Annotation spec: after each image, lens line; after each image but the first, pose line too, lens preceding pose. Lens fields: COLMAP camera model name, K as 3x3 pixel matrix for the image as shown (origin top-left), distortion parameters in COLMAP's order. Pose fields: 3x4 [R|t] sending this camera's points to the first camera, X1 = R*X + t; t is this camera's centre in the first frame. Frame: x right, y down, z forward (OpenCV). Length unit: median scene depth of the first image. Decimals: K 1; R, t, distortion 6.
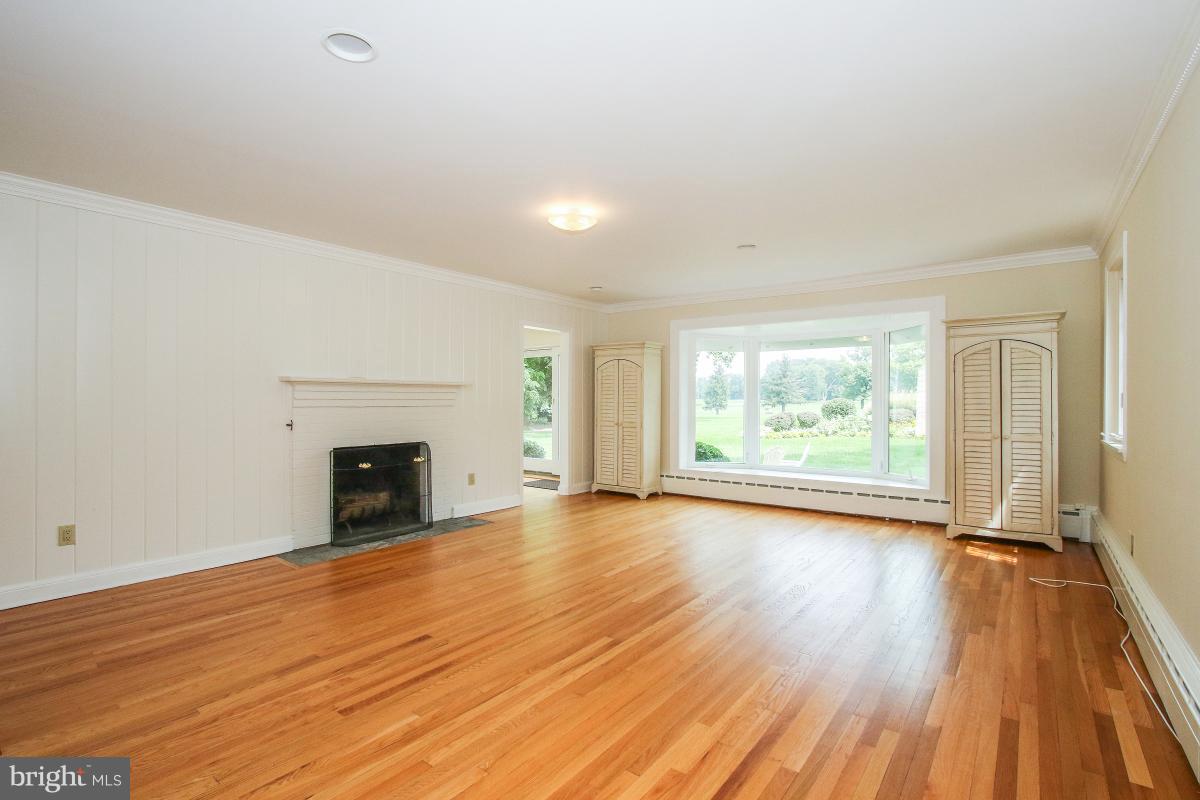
lens RADIAL K [[580.6, 0, 601.4], [0, 580.6, 403.1], [0, 0, 1]] dist [-0.015679, 0.000067]
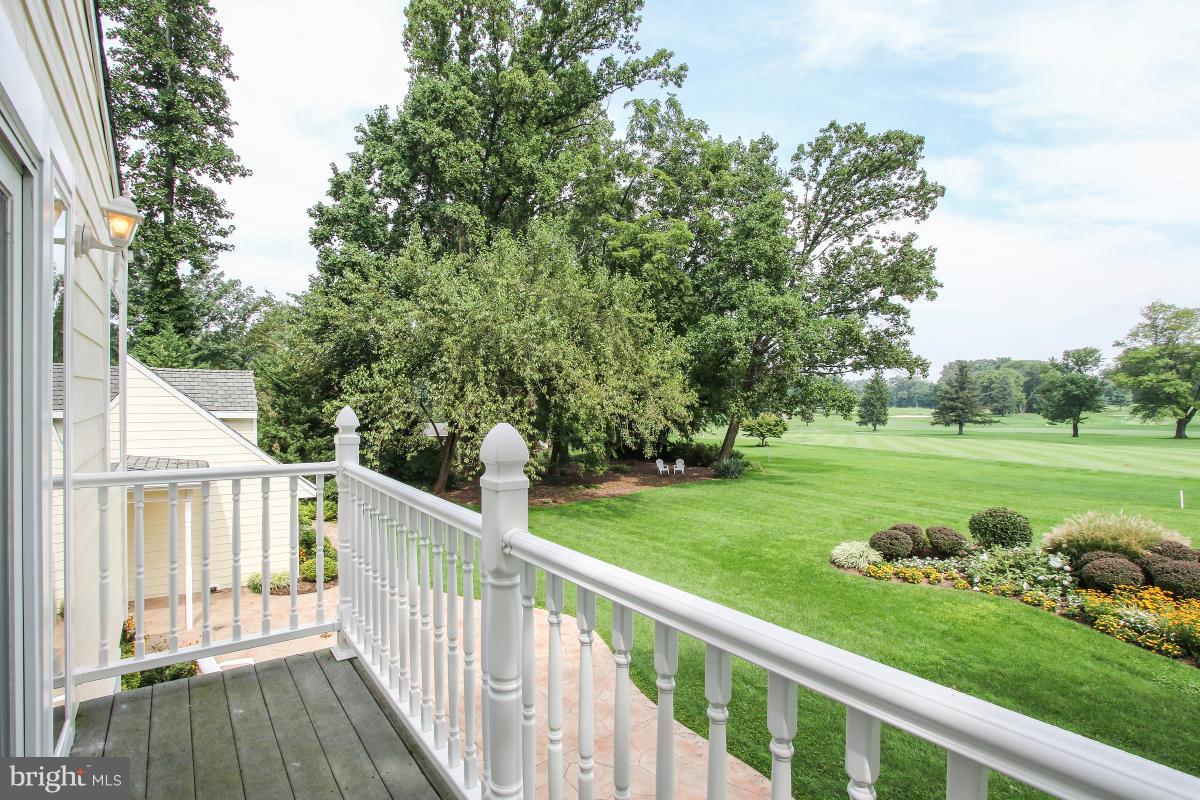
lens RADIAL K [[580.6, 0, 591.3], [0, 580.6, 390.9], [0, 0, 1]] dist [-0.015679, 0.000067]
pose [[0.958568, -0.004608, -0.284827, 0.044847], [0.004083, 0.999989, -0.002439, -0.038713], [0.284835, 0.001175, 0.958576, 0.075676]]
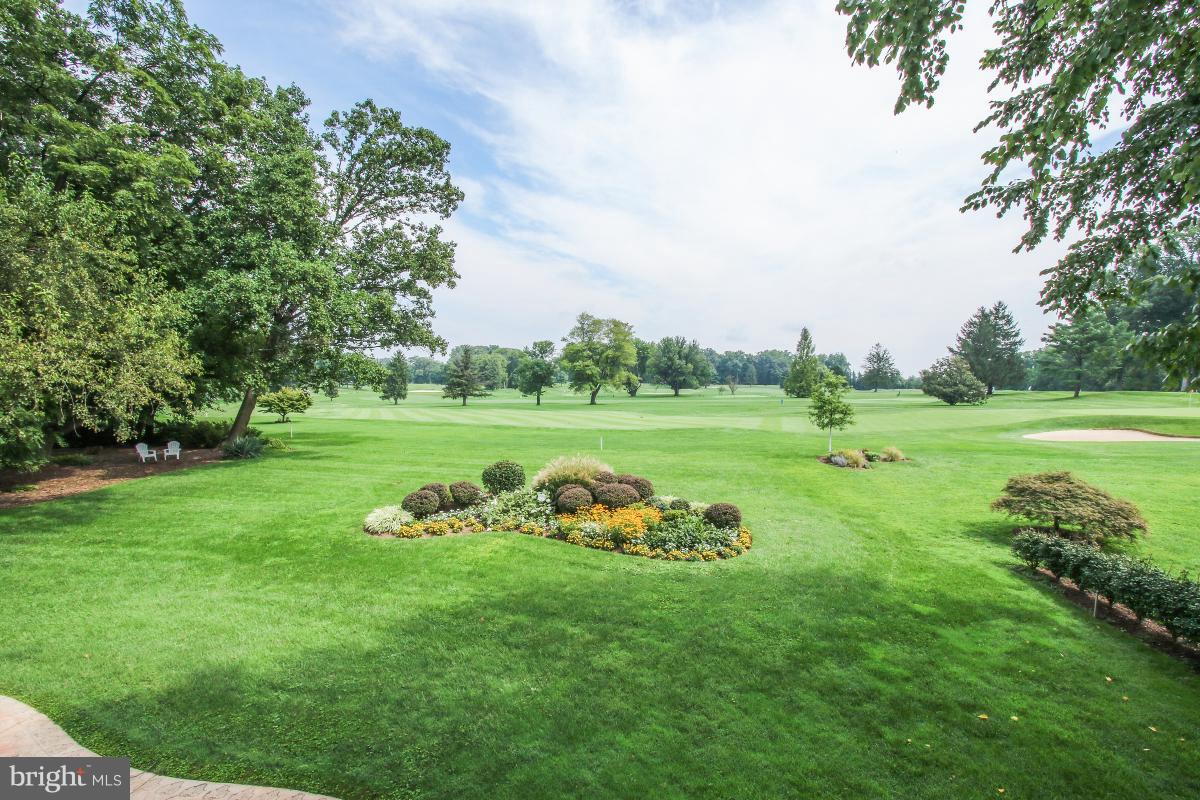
lens RADIAL K [[531.5, 0, 615.6], [0, 531.5, 388.2], [0, 0, 1]] dist [-0.022002, 0.004009]
pose [[0.844826, 0.005649, 0.535011, 0.042355], [-0.022647, 0.999426, 0.025209, -0.036235], [-0.534562, -0.033414, 0.844469, 0.088739]]
